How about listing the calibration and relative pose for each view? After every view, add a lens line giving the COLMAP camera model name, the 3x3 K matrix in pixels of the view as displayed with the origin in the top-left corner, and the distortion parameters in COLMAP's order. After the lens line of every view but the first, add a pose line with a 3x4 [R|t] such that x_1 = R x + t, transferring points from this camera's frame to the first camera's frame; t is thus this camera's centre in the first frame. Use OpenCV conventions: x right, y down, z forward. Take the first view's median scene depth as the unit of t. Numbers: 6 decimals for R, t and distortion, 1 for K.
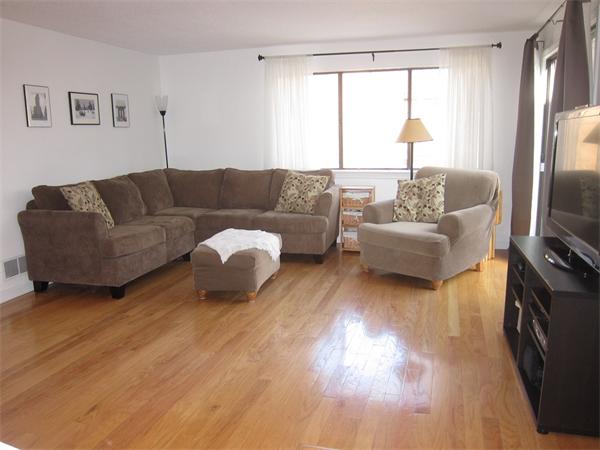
lens RADIAL K [[495.1, 0, 300.0], [0, 495.1, 225.0], [0, 0, 1]] dist [-0.058174, 0.003766]
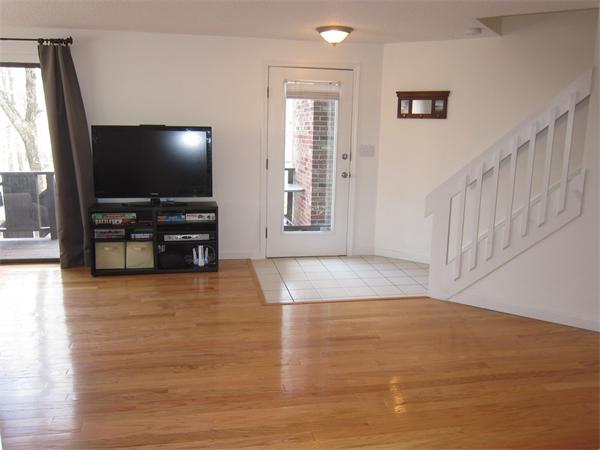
lens RADIAL K [[495.1, 0, 300.0], [0, 495.1, 225.0], [0, 0, 1]] dist [-0.058174, 0.003766]
pose [[-0.455994, -0.146192, 0.877894, -0.997187], [0.150121, 0.959648, 0.237782, -0.166021], [-0.877230, 0.240217, -0.415647, 0.932670]]
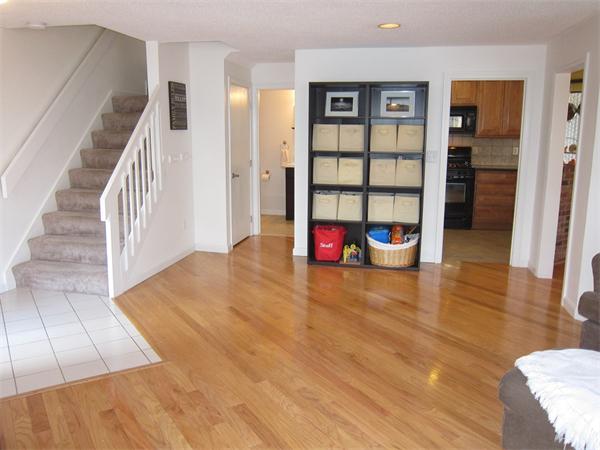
lens RADIAL K [[495.1, 0, 300.0], [0, 495.1, 225.0], [0, 0, 1]] dist [-0.058174, 0.003766]
pose [[-0.641449, 0.154247, -0.751499, 0.468845], [-0.131161, 0.943106, 0.305528, -0.258504], [0.755870, 0.294548, -0.584723, 1.192124]]
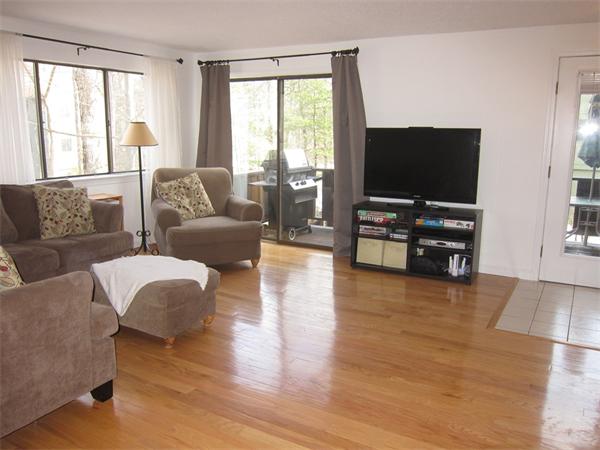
lens RADIAL K [[495.1, 0, 300.0], [0, 495.1, 225.0], [0, 0, 1]] dist [-0.058174, 0.003766]
pose [[0.241658, -0.148576, 0.958919, -0.996523], [0.156815, 0.981199, 0.112509, -0.110577], [-0.957607, 0.123184, 0.260413, 0.663182]]
